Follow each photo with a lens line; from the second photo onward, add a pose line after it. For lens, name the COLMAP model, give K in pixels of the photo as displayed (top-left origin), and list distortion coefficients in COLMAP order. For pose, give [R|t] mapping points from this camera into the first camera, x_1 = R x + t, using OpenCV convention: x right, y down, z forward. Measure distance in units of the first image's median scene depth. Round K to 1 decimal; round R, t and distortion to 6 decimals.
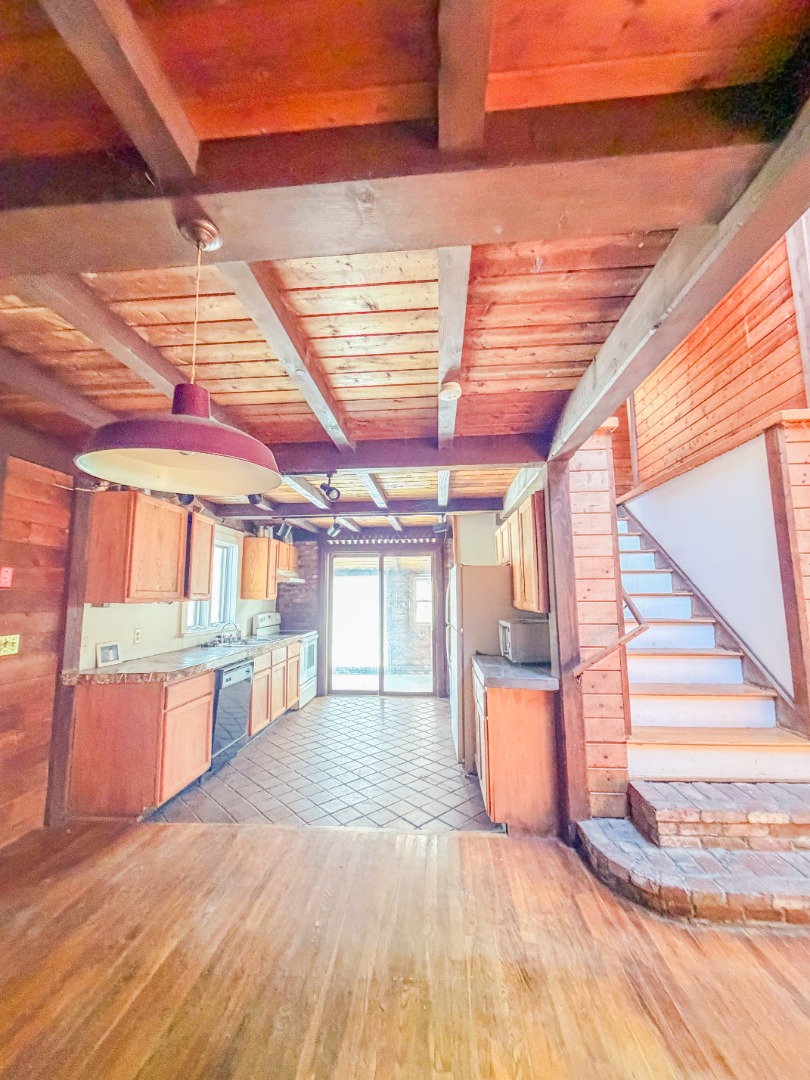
lens RADIAL K [[430.6, 0, 402.1], [0, 430.6, 541.3], [0, 0, 1]] dist [-0.003332, 0.000751]
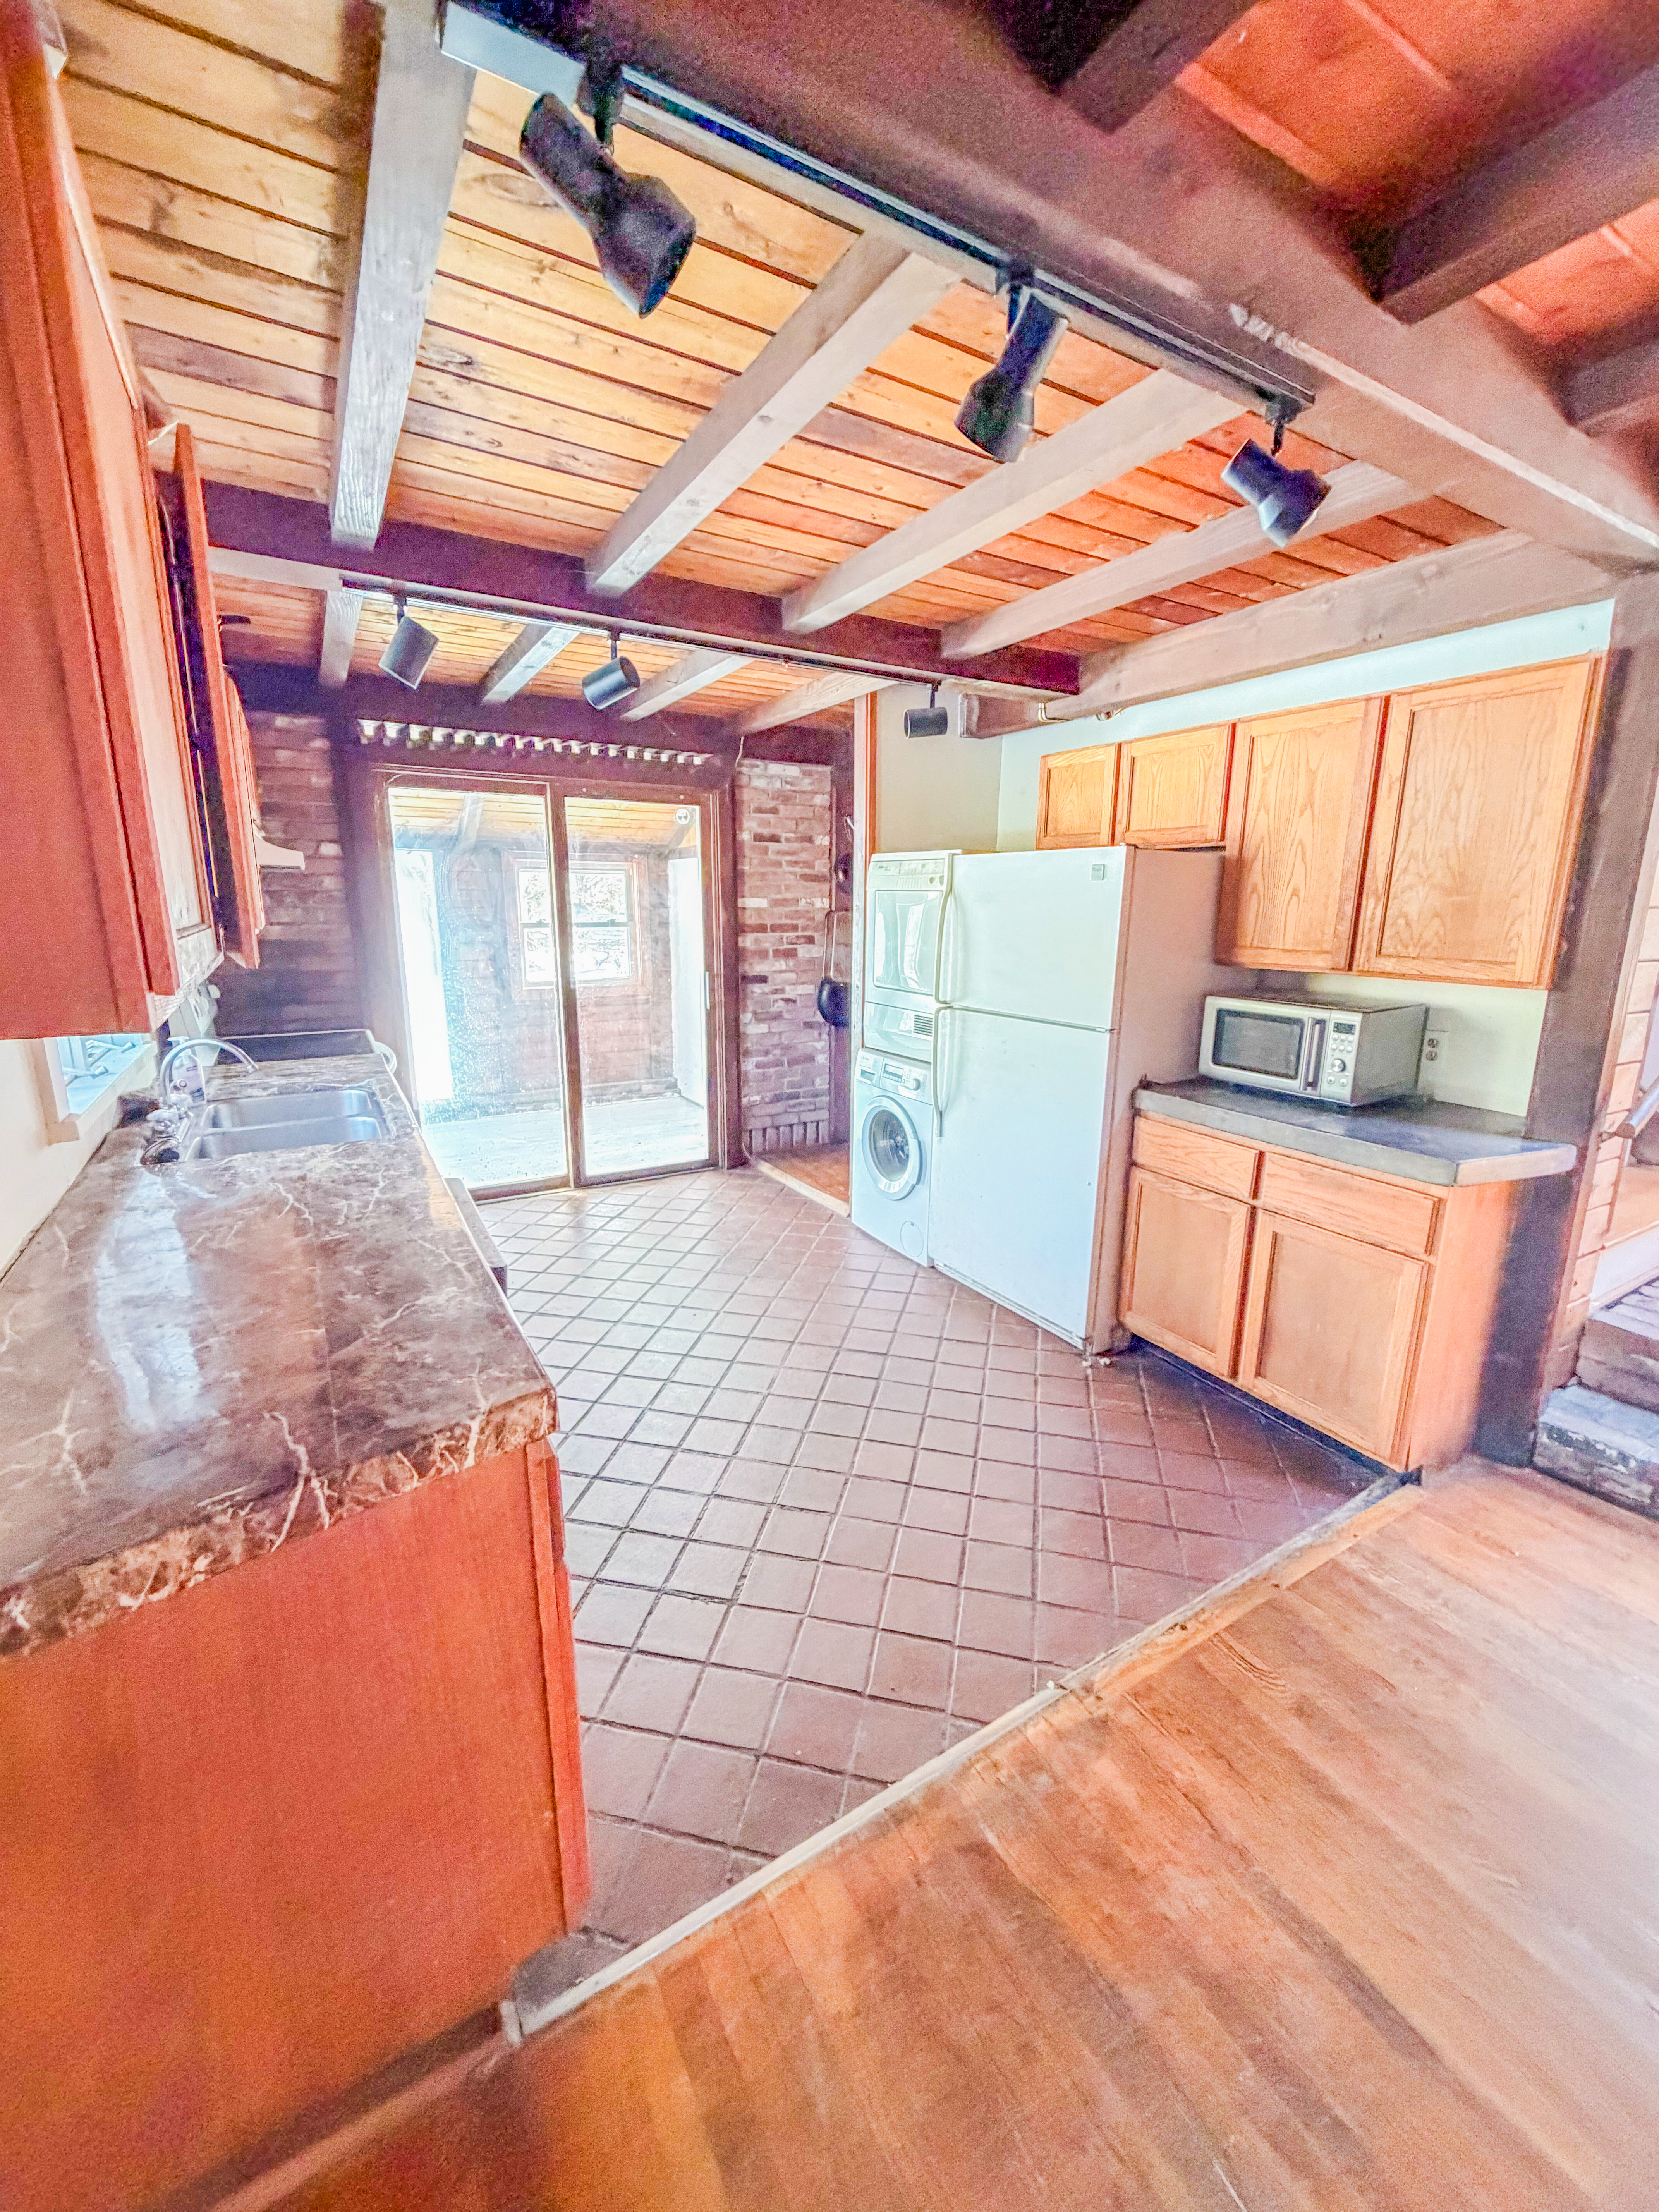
lens RADIAL K [[882.0, 0, 835.6], [0, 882.0, 1100.1], [0, 0, 1]] dist [-0.003332, 0.000751]
pose [[0.813996, -0.111929, 0.569984, -0.286094], [-0.086594, 0.946912, 0.309612, 0.028888], [-0.574380, -0.301380, 0.761090, 0.303991]]
